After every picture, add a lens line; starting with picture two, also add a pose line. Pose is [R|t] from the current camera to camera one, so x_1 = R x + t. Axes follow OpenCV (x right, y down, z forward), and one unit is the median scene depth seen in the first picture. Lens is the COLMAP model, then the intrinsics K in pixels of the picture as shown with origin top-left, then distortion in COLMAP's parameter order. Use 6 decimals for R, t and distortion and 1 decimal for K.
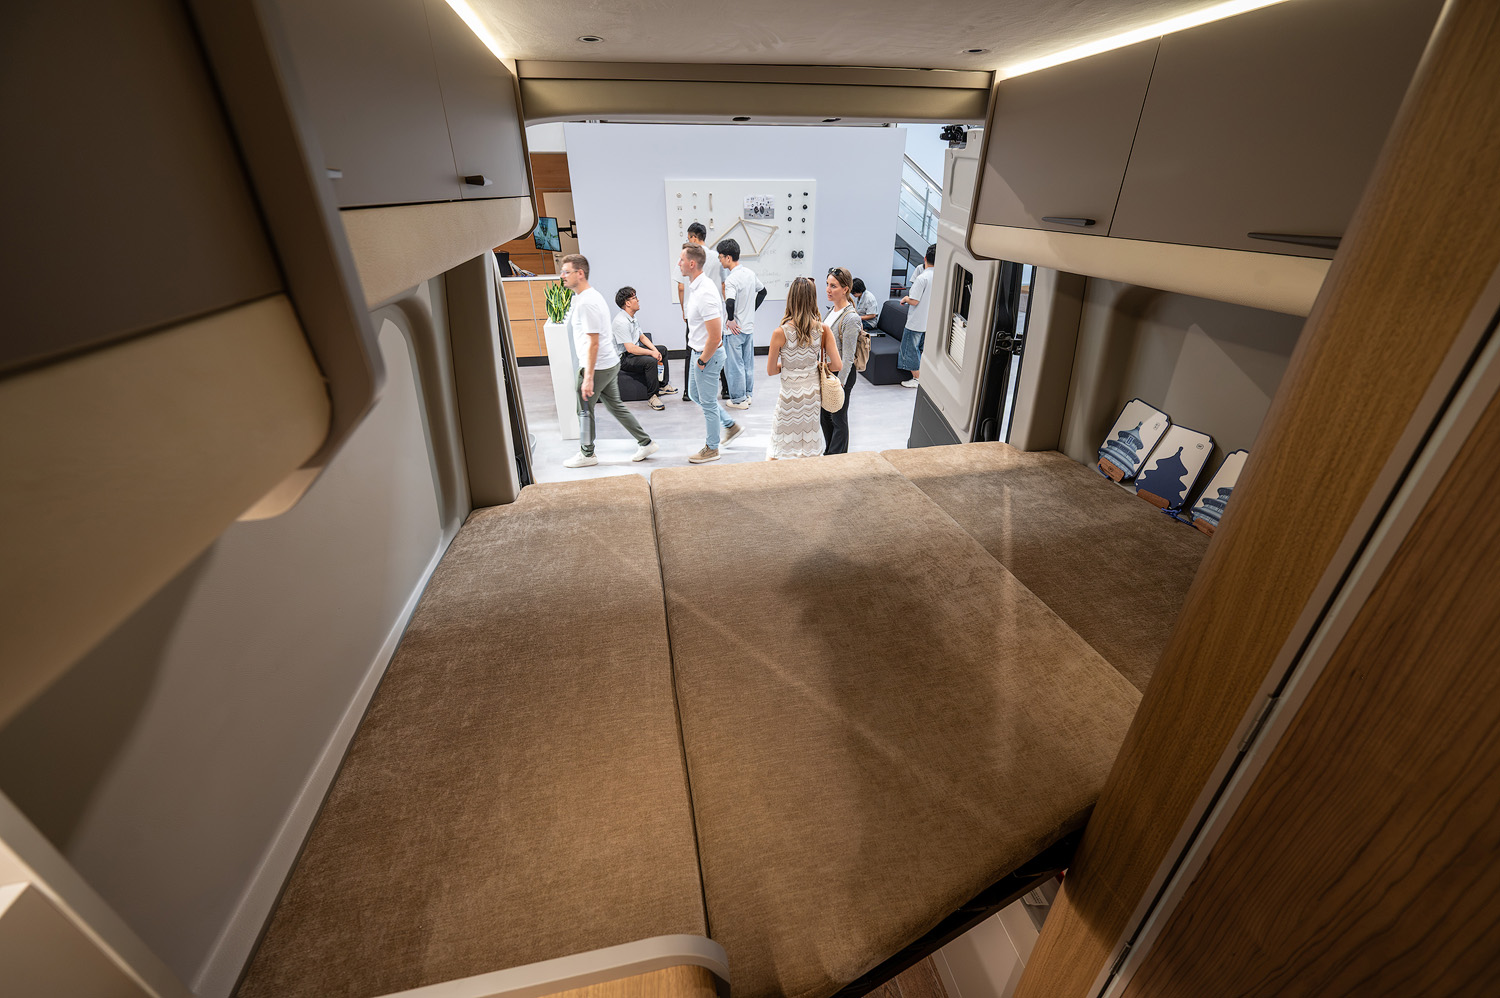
lens RADIAL K [[591.1, 0, 752.2], [0, 591.1, 511.4], [0, 0, 1]] dist [0.000732, 0.000019]
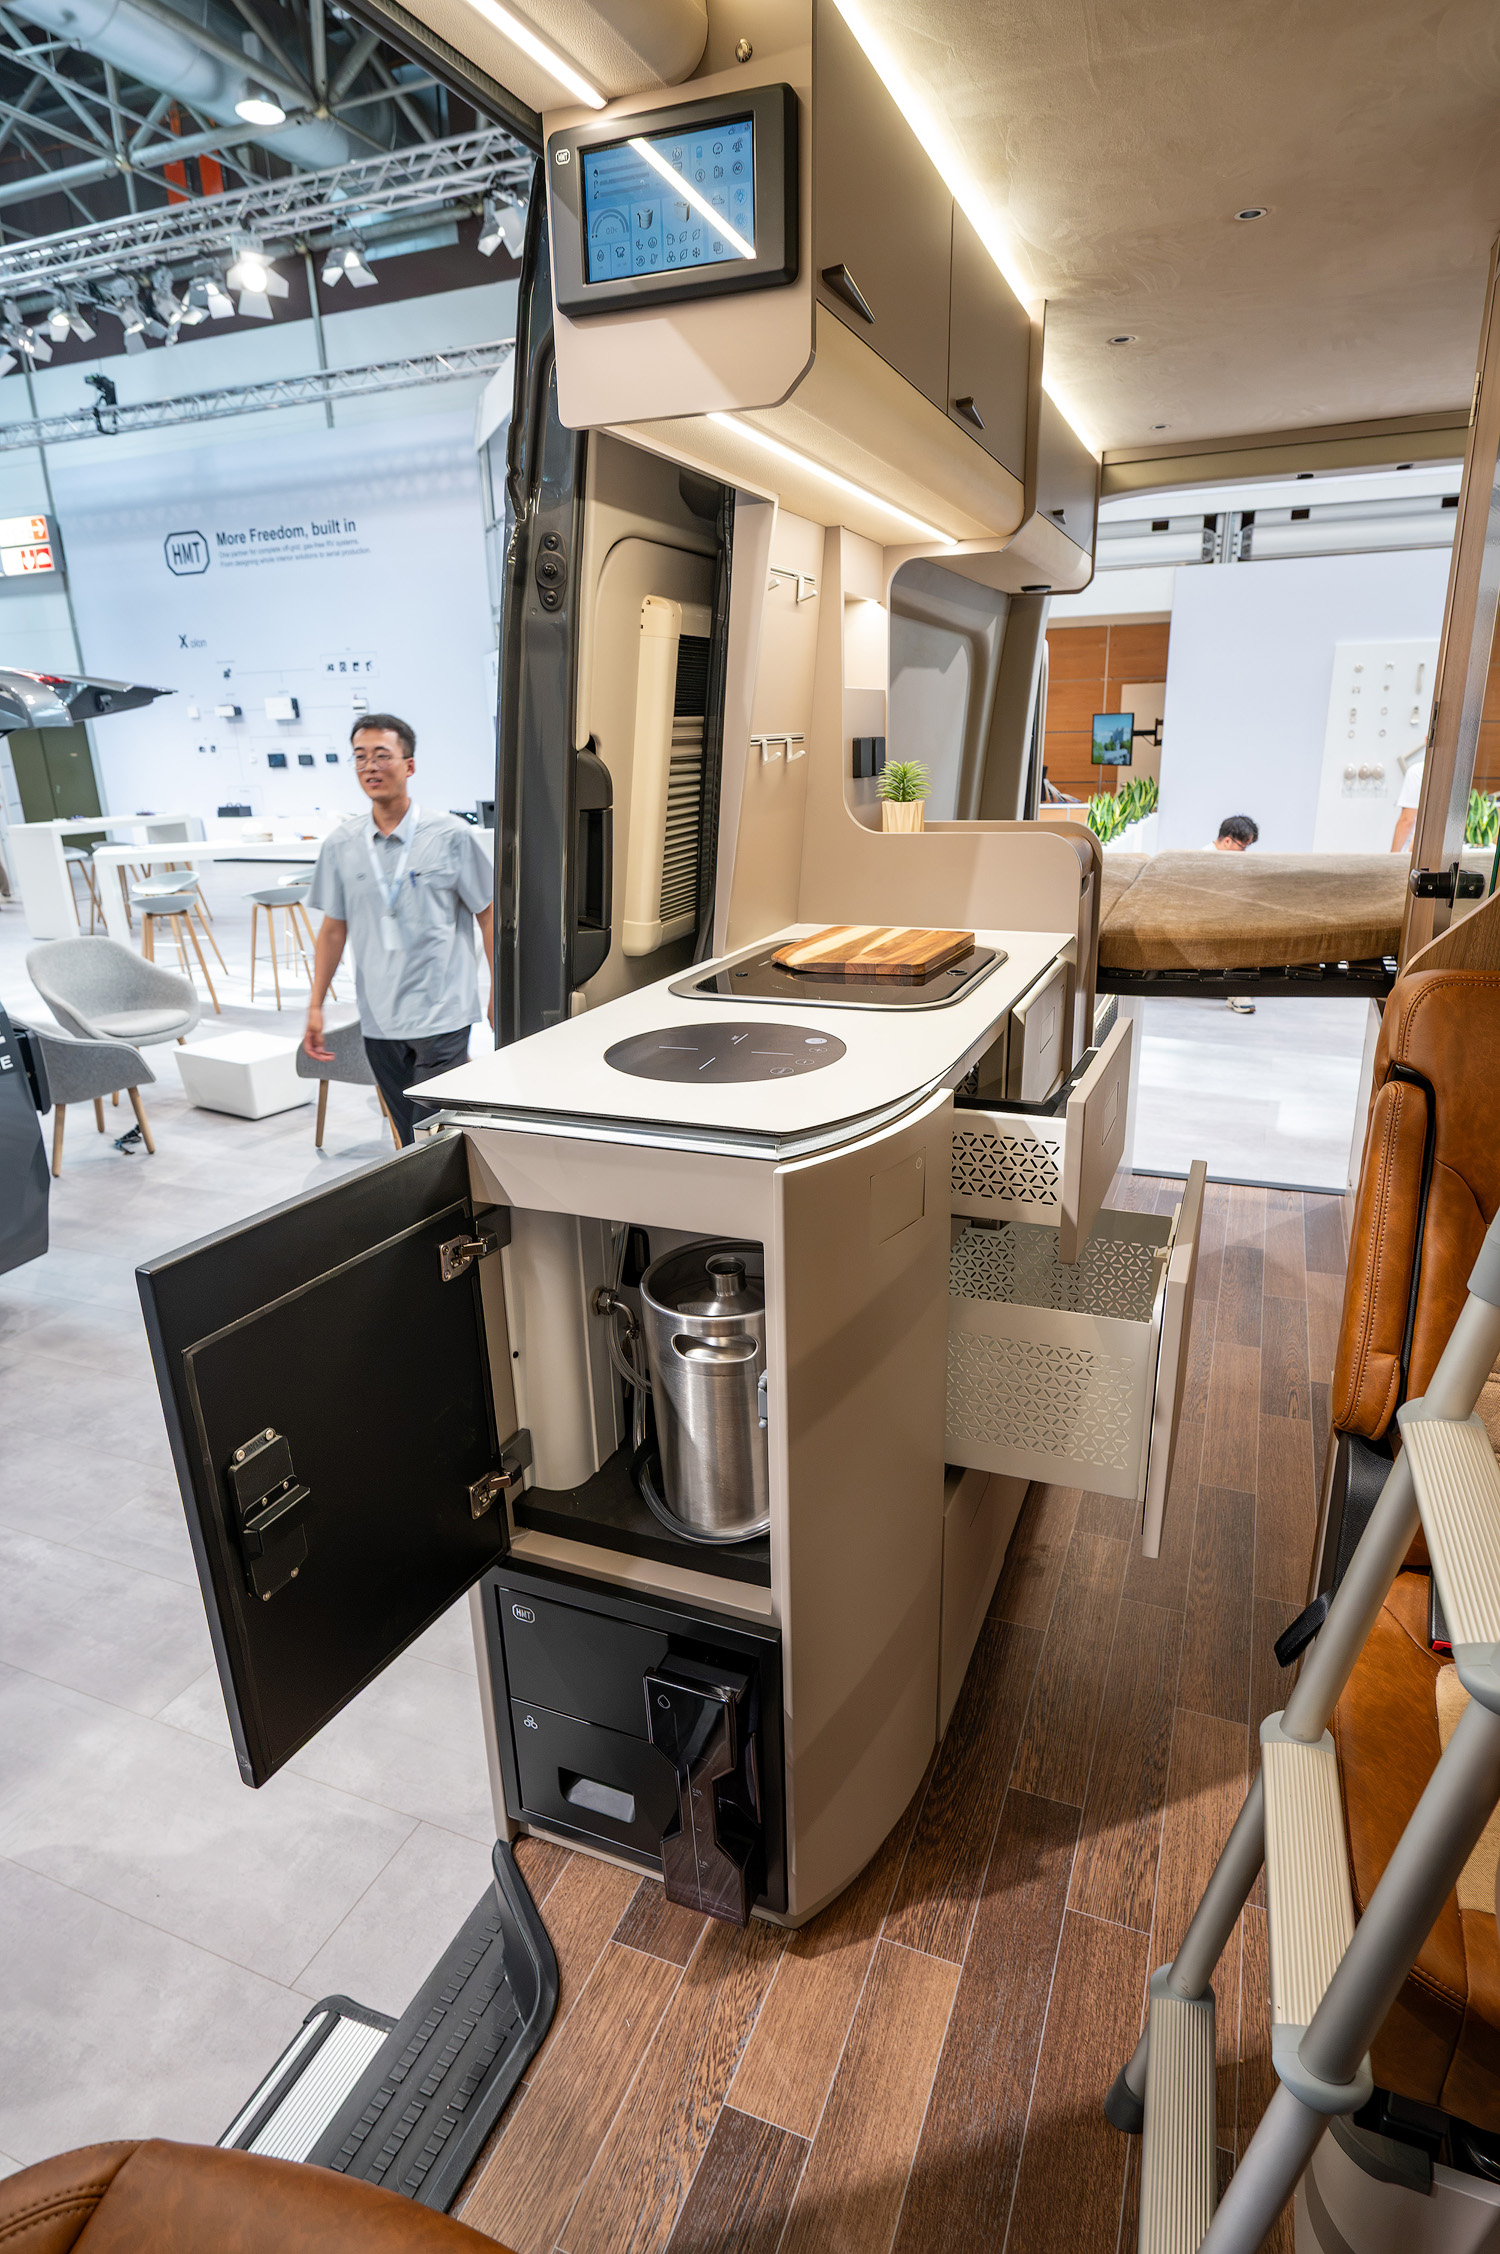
lens RADIAL K [[1208.2, 0, 750.0], [0, 1208.2, 1127.0], [0, 0, 1]] dist [-0.001112, -0.000060]
pose [[0.829973, 0.154340, -0.536025, 0.076597], [-0.244094, 0.964559, -0.100222, 0.141079], [0.501560, 0.214022, 0.838232, -0.162390]]
